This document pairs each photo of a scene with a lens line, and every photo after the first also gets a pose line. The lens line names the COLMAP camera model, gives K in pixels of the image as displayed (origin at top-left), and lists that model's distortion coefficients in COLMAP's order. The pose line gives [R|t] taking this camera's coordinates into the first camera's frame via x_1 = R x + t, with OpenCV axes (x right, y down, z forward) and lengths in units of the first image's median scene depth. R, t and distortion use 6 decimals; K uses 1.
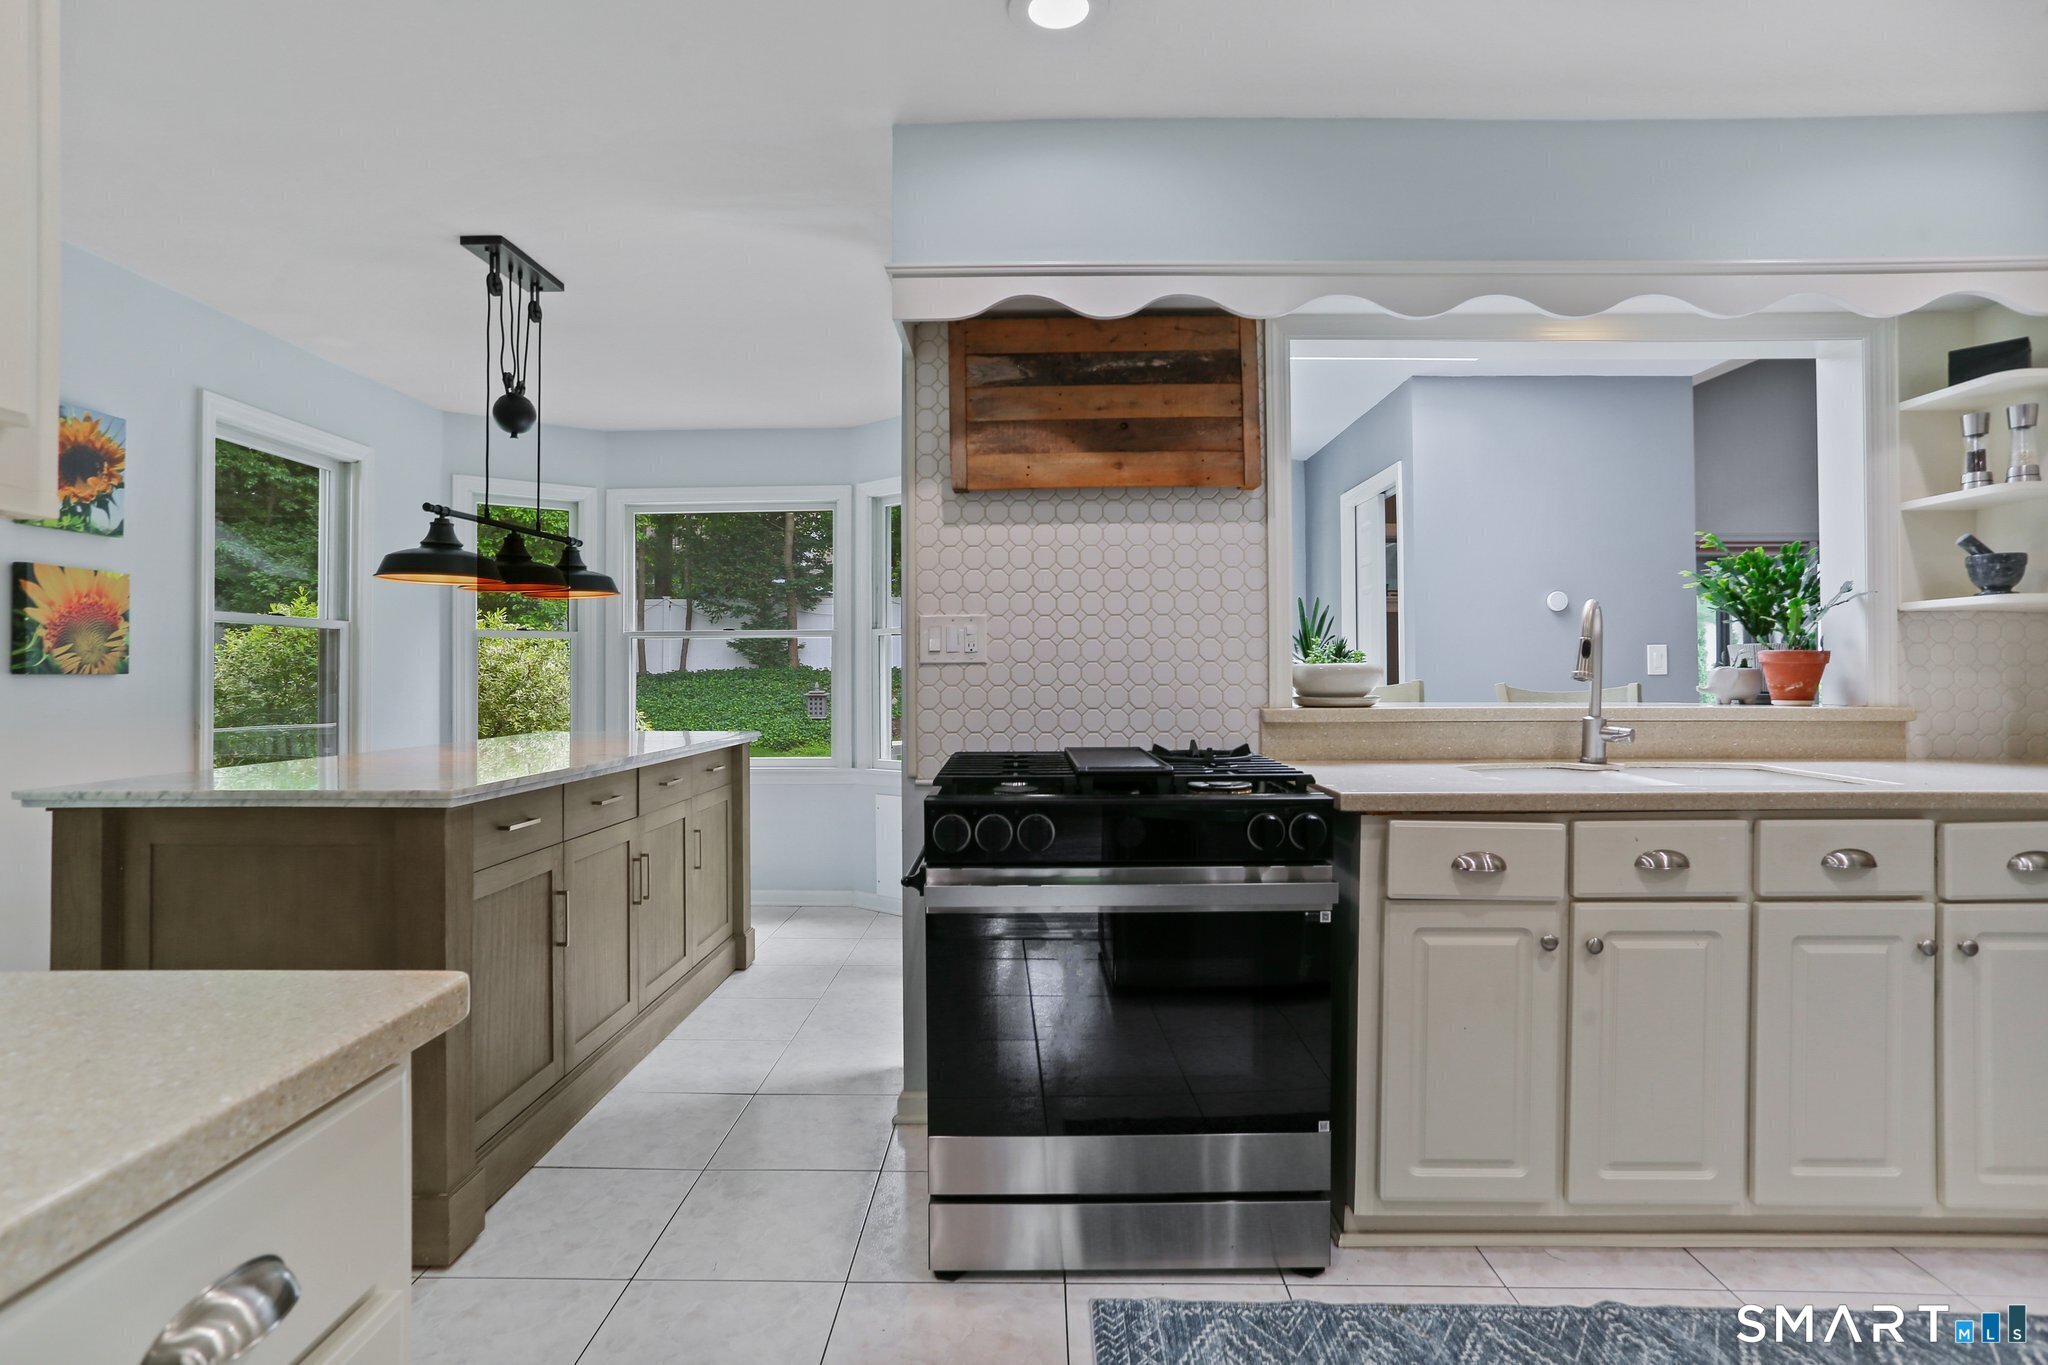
lens RADIAL K [[991.0, 0, 1015.6], [0, 991.0, 668.5], [0, 0, 1]] dist [-0.054854, 0.031807]
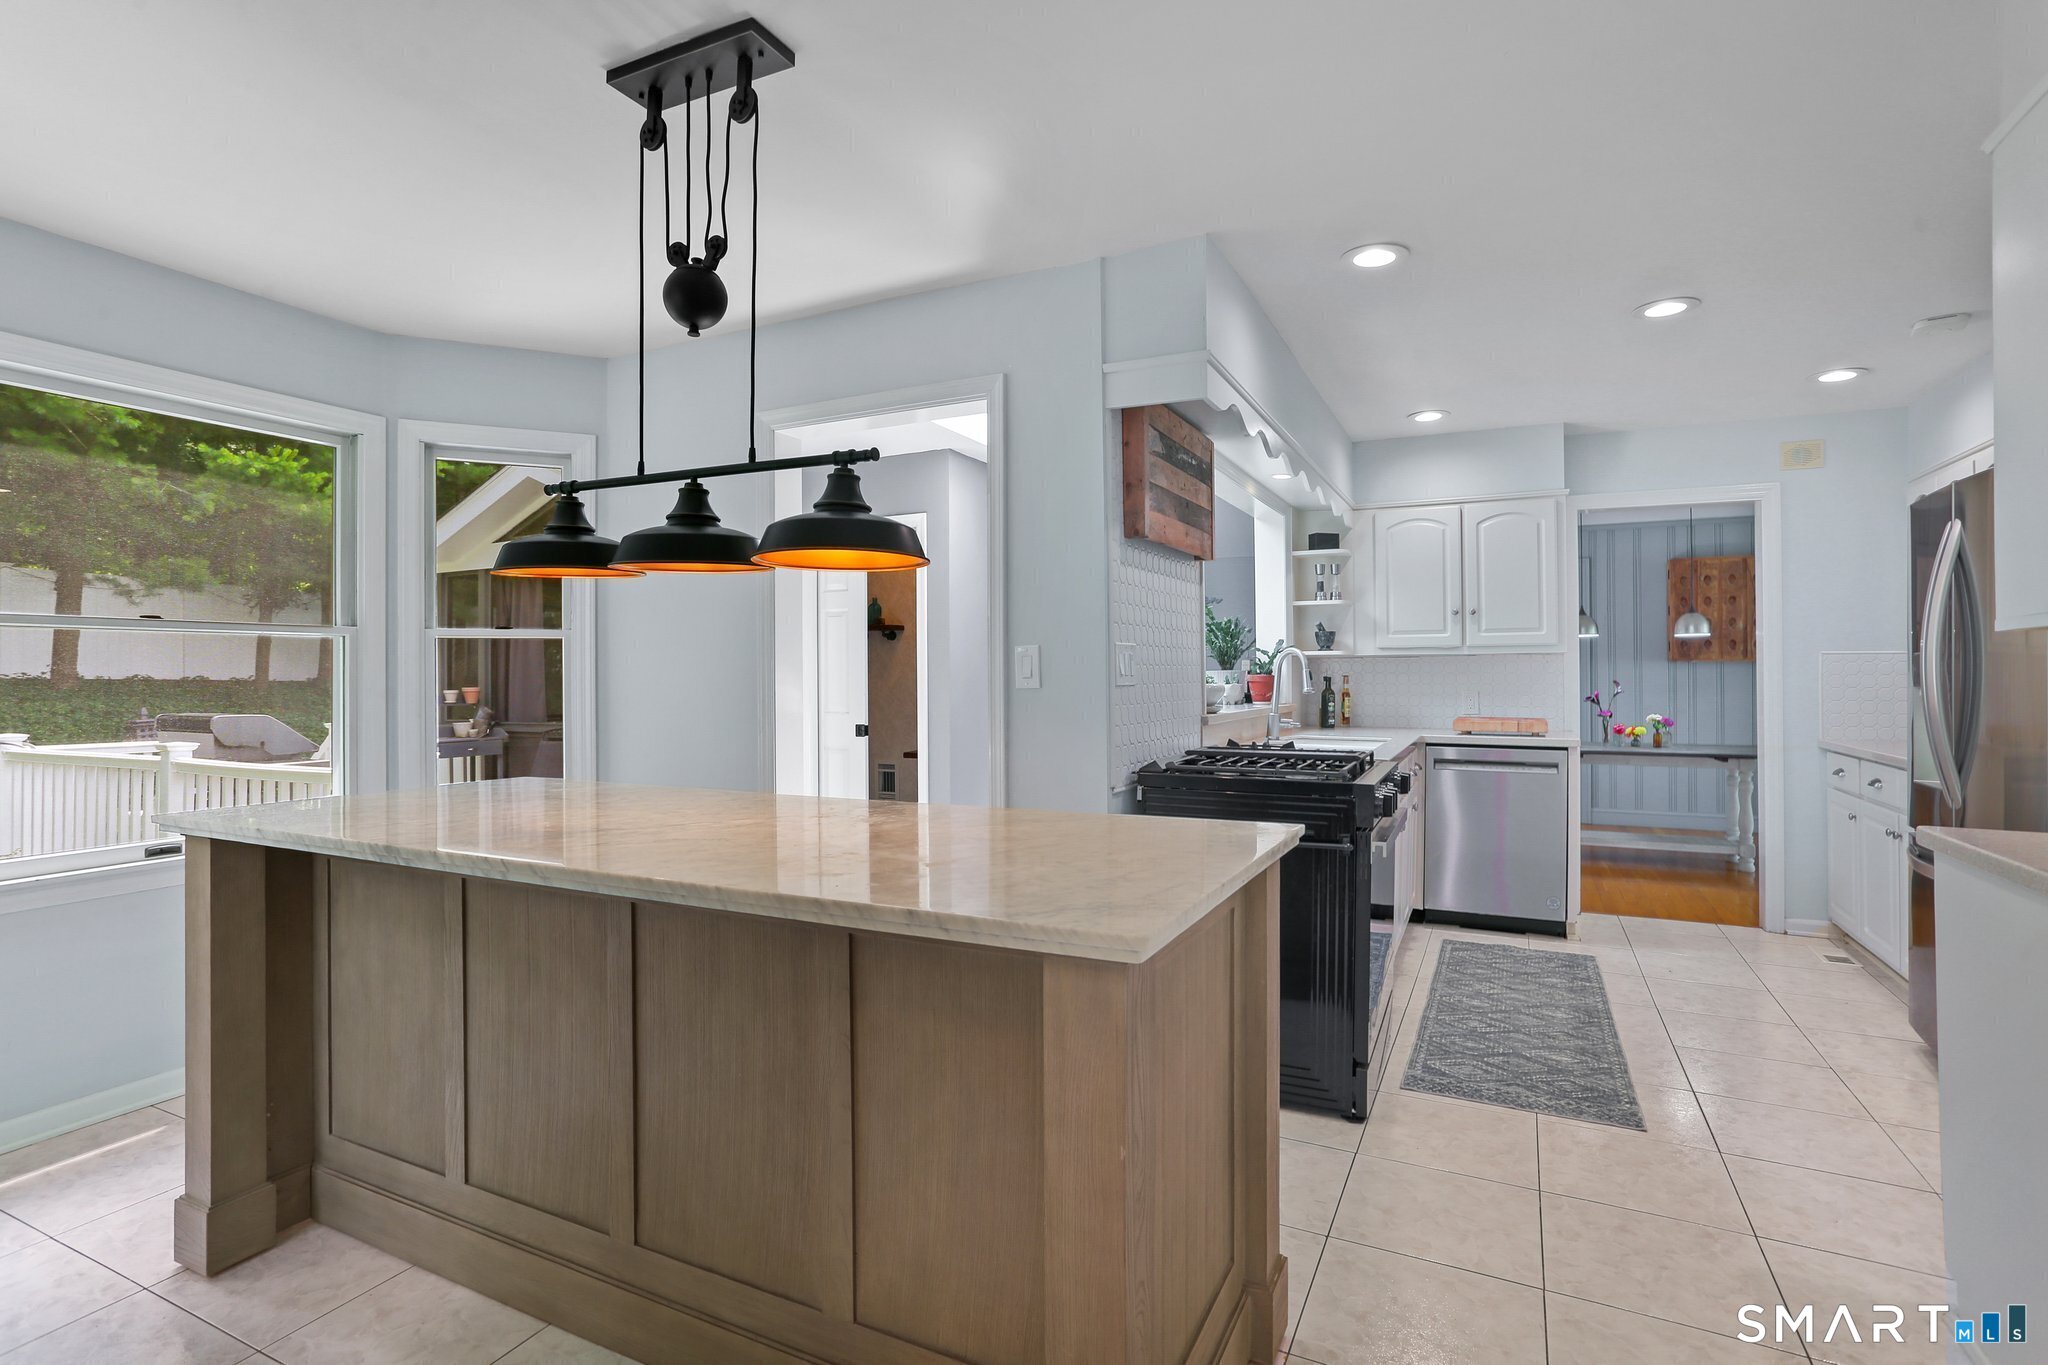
lens RADIAL K [[991.0, 0, 1015.6], [0, 991.0, 668.5], [0, 0, 1]] dist [-0.054854, 0.031807]
pose [[0.438960, 0.007263, 0.898477, -1.238988], [-0.015961, 0.999873, -0.000285, -0.024396], [-0.898365, -0.014216, 0.439020, 0.649727]]
